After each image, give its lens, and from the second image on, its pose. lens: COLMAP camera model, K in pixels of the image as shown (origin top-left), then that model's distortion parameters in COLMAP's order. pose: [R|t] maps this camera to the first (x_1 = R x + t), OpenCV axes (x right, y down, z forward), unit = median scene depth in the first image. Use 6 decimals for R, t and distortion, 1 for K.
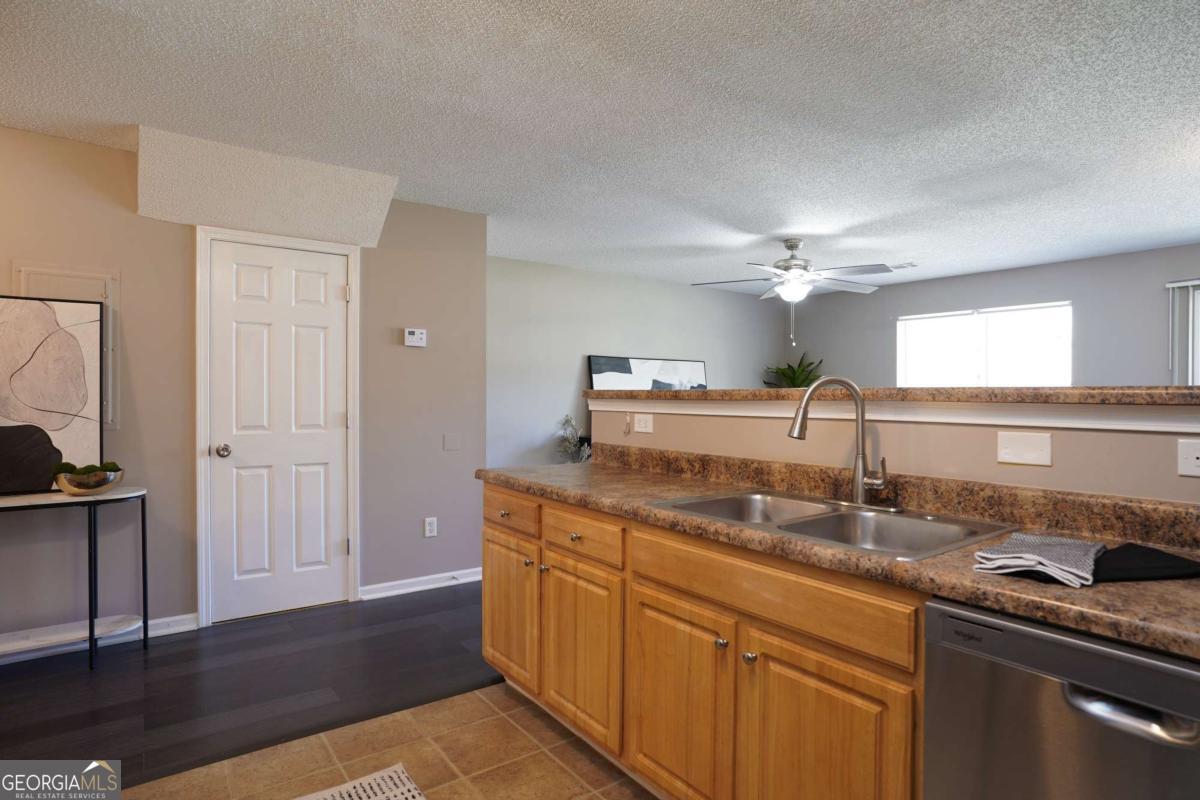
lens RADIAL K [[659.6, 0, 600.2], [0, 659.6, 399.4], [0, 0, 1]] dist [-0.022120, 0.003582]
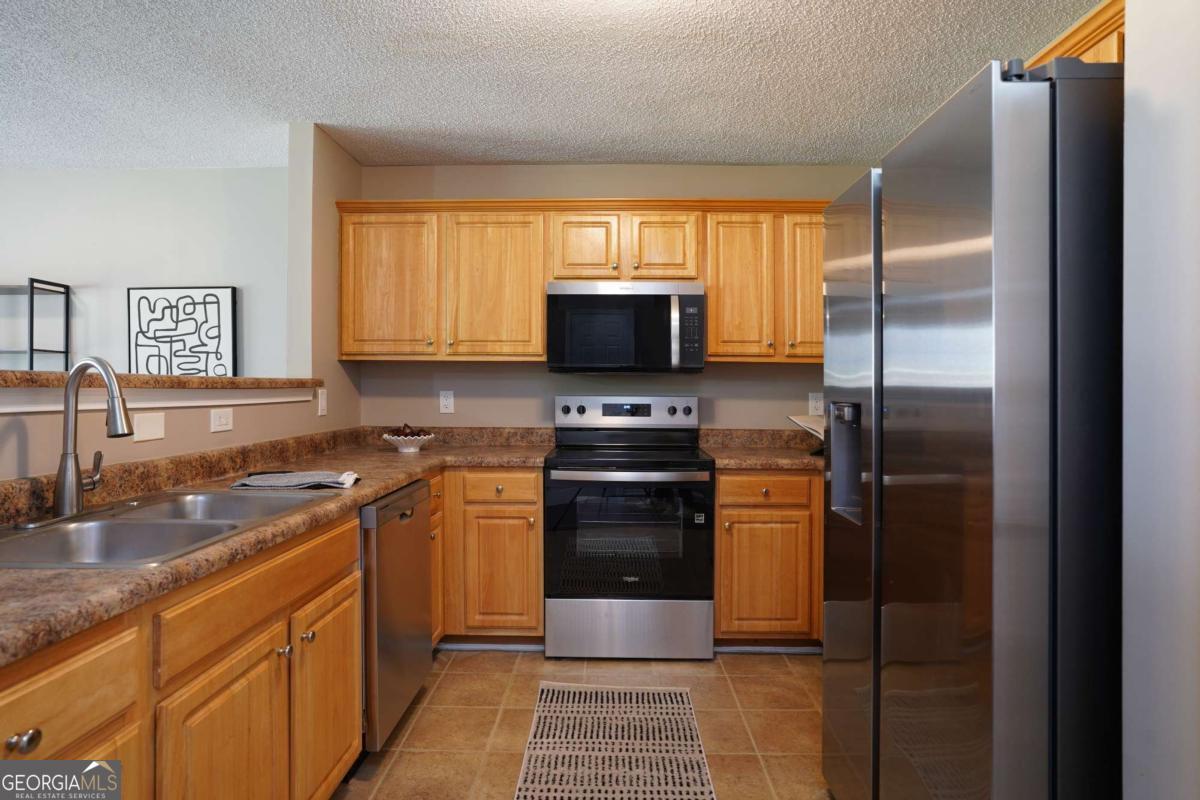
lens RADIAL K [[659.6, 0, 600.7], [0, 659.6, 390.1], [0, 0, 1]] dist [-0.022120, 0.003582]
pose [[-0.801419, -0.006471, 0.598069, -0.666259], [-0.000771, 0.999952, 0.009785, -0.003459], [-0.598103, 0.007381, -0.801385, 1.366781]]
